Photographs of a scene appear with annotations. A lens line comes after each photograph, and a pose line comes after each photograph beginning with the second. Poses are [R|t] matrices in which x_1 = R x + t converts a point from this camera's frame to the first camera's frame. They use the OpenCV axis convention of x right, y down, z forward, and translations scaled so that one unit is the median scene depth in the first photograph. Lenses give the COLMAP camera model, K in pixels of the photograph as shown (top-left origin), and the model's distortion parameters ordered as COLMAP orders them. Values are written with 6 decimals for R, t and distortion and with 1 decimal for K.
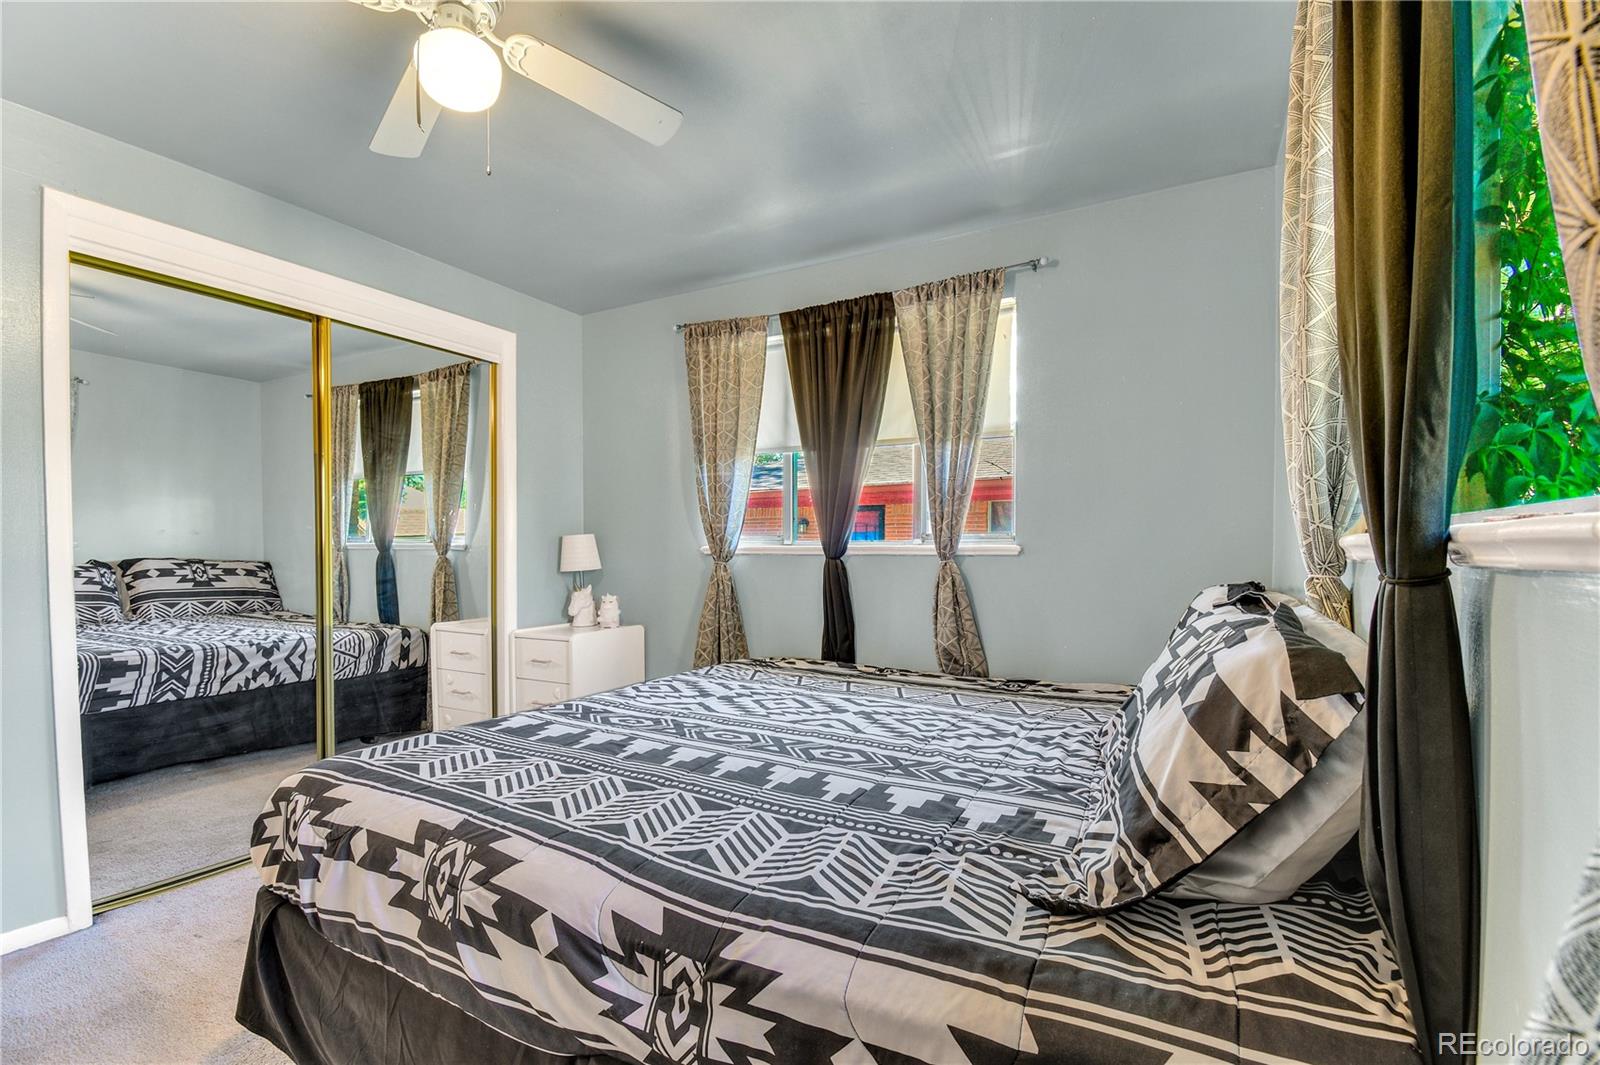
lens RADIAL K [[715.1, 0, 785.8], [0, 715.1, 571.2], [0, 0, 1]] dist [0.019844, -0.025197]
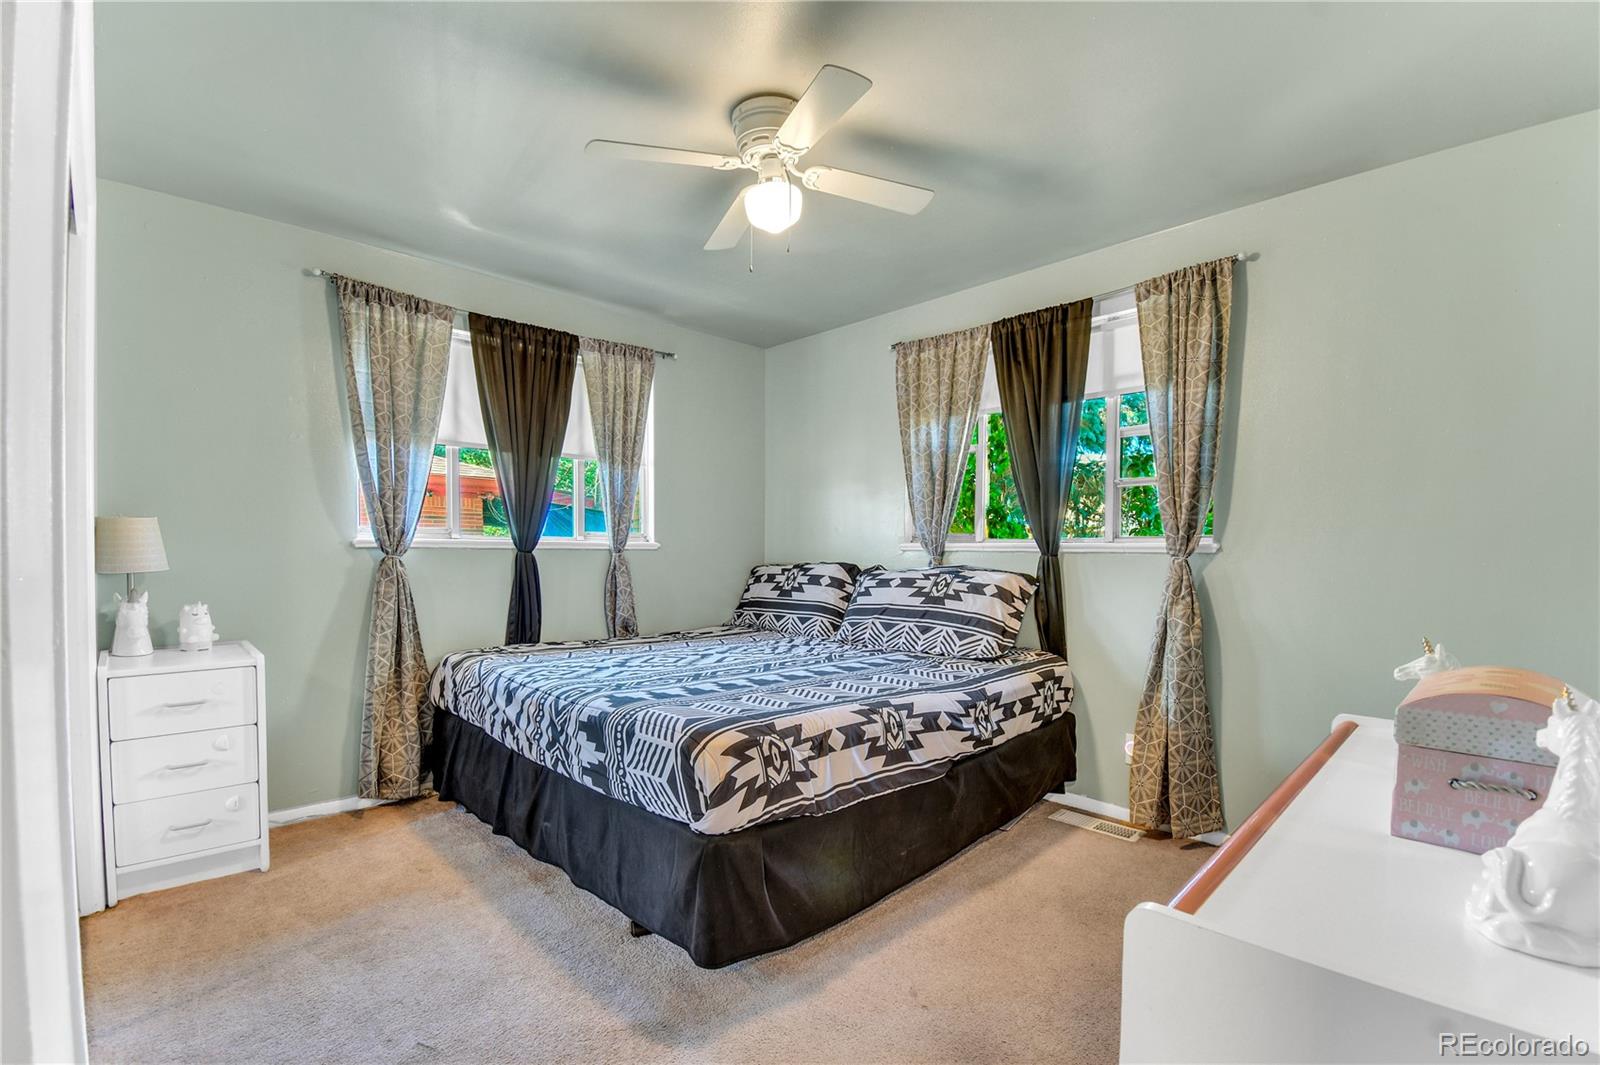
lens RADIAL K [[715.1, 0, 785.8], [0, 715.1, 571.2], [0, 0, 1]] dist [0.019844, -0.025197]
pose [[0.308076, -0.030080, 0.950886, -0.934329], [0.019271, 0.999492, 0.025374, -0.008013], [-0.951166, 0.010508, 0.308500, 0.282797]]
